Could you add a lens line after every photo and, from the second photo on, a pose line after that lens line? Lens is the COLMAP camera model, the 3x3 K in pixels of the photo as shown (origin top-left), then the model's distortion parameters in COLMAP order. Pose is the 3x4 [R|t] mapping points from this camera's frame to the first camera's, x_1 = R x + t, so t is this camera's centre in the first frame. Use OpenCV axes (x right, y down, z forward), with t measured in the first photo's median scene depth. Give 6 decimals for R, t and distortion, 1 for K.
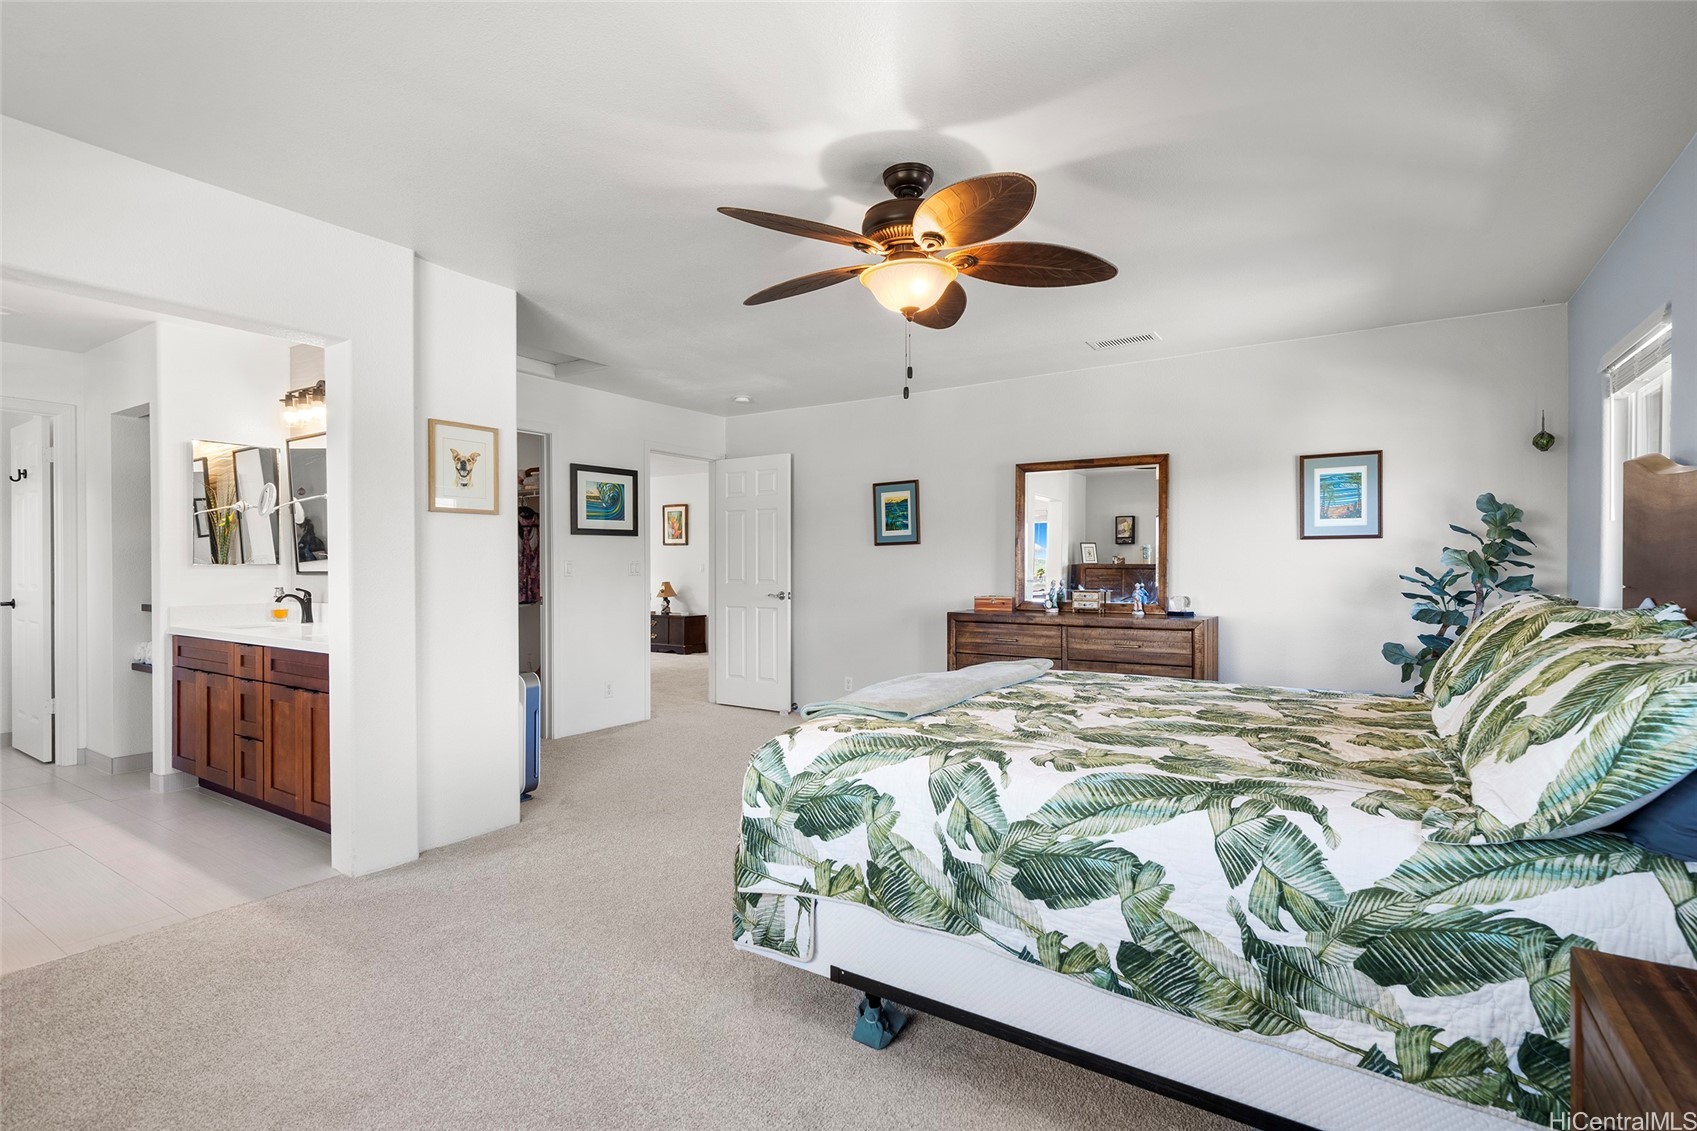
lens RADIAL K [[789.8, 0, 848.5], [0, 789.8, 567.0], [0, 0, 1]] dist [-0.002630, -0.000180]
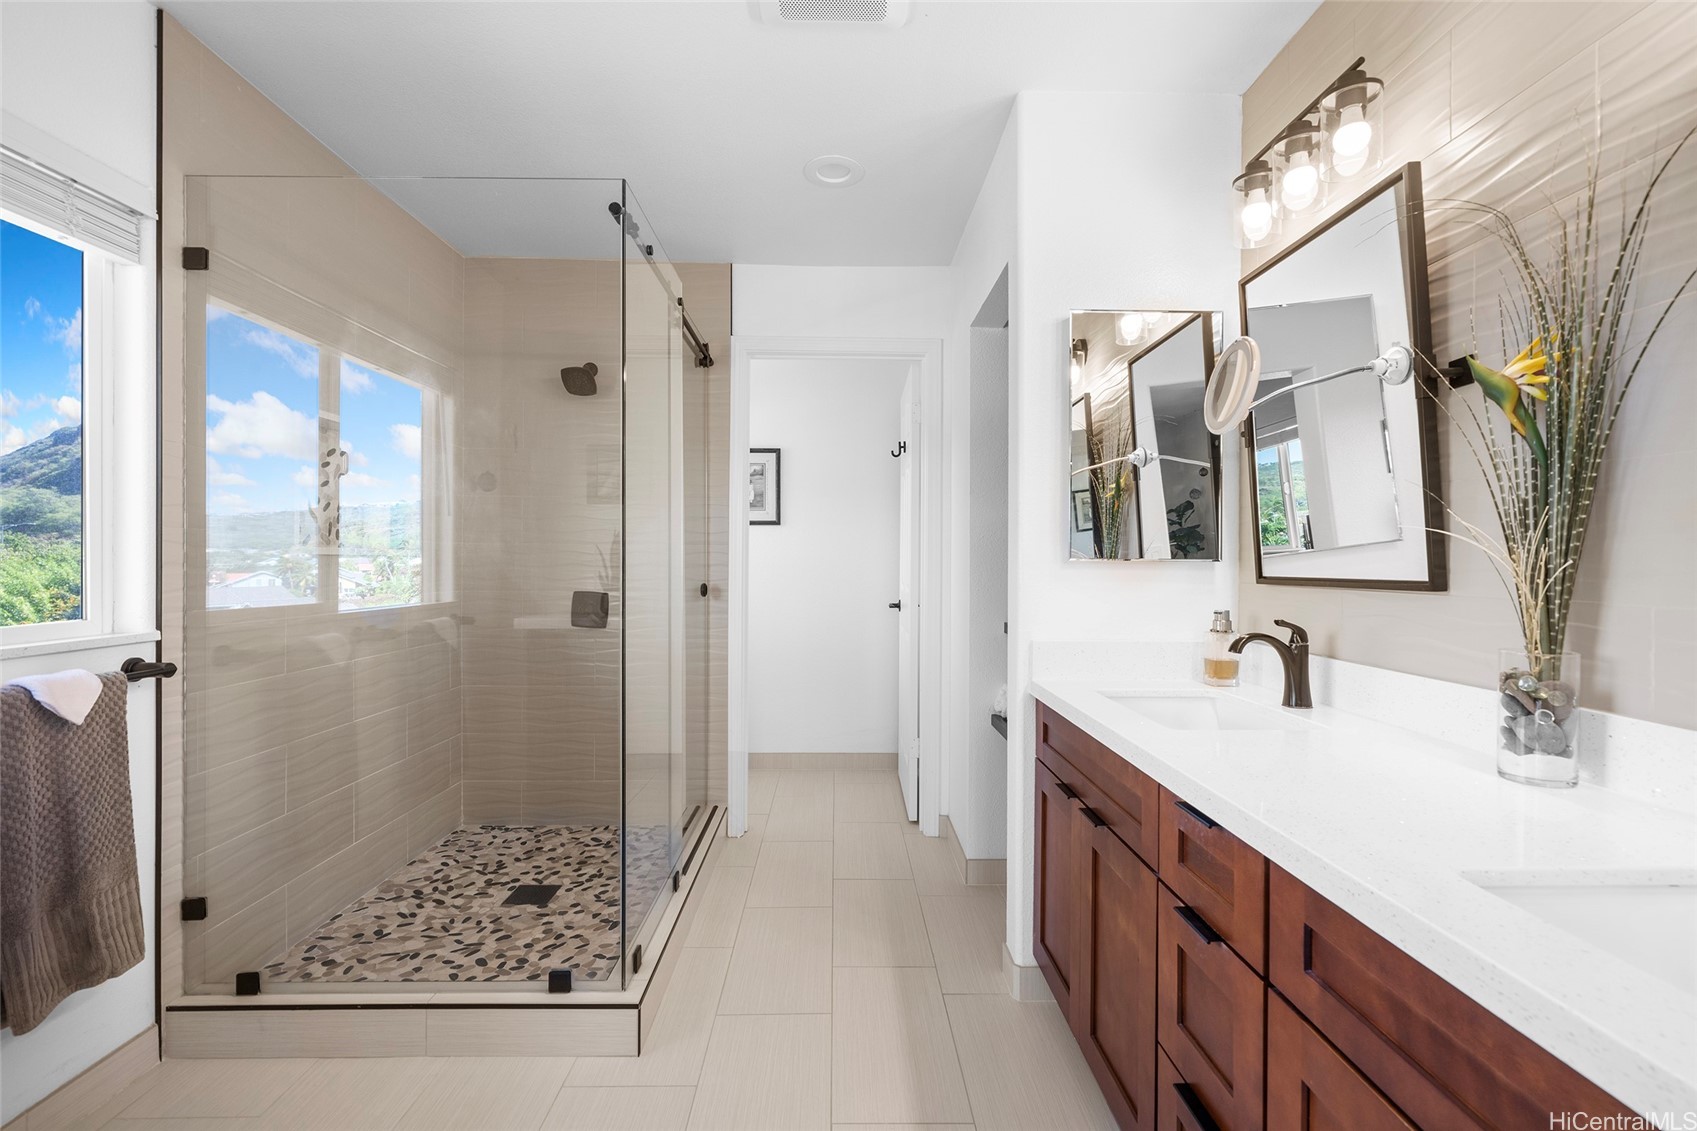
lens RADIAL K [[762.8, 0, 847.6], [0, 762.8, 563.4], [0, 0, 1]] dist [-0.000480, 0.000065]
pose [[0.555678, 0.006763, -0.831370, -0.473293], [-0.007069, 0.999969, 0.003410, -0.001148], [0.831368, 0.003982, 0.555709, 0.572942]]
